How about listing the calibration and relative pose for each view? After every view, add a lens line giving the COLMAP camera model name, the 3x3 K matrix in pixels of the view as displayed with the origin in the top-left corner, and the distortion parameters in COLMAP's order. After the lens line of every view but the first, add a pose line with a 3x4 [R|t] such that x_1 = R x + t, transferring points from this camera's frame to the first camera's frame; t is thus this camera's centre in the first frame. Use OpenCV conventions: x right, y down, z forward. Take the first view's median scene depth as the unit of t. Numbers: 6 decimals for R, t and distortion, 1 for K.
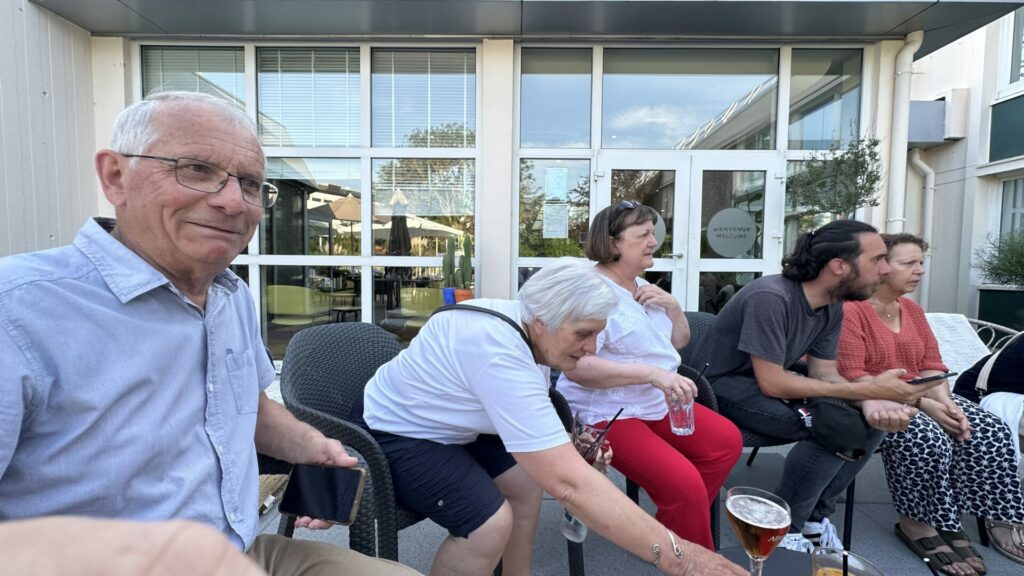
lens RADIAL K [[407.0, 0, 509.0], [0, 407.0, 287.6], [0, 0, 1]] dist [-0.006354, 0.000197]
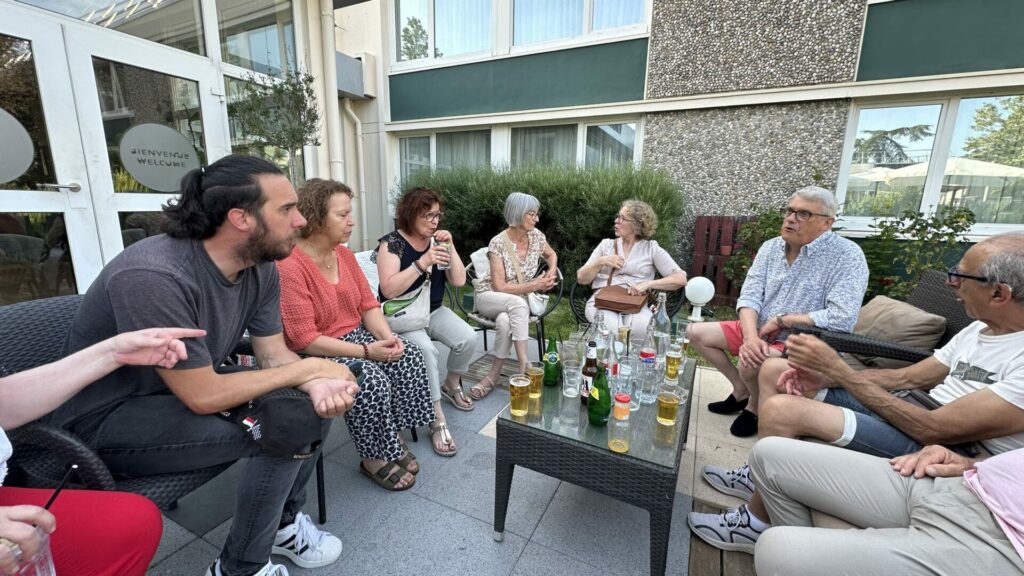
lens RADIAL K [[407.0, 0, 516.0], [0, 407.0, 289.5], [0, 0, 1]] dist [-0.006354, 0.000197]
pose [[0.409485, -0.188672, 0.892594, 0.115686], [0.031106, 0.980701, 0.193025, -0.024328], [-0.911786, -0.051276, 0.407451, 0.096619]]
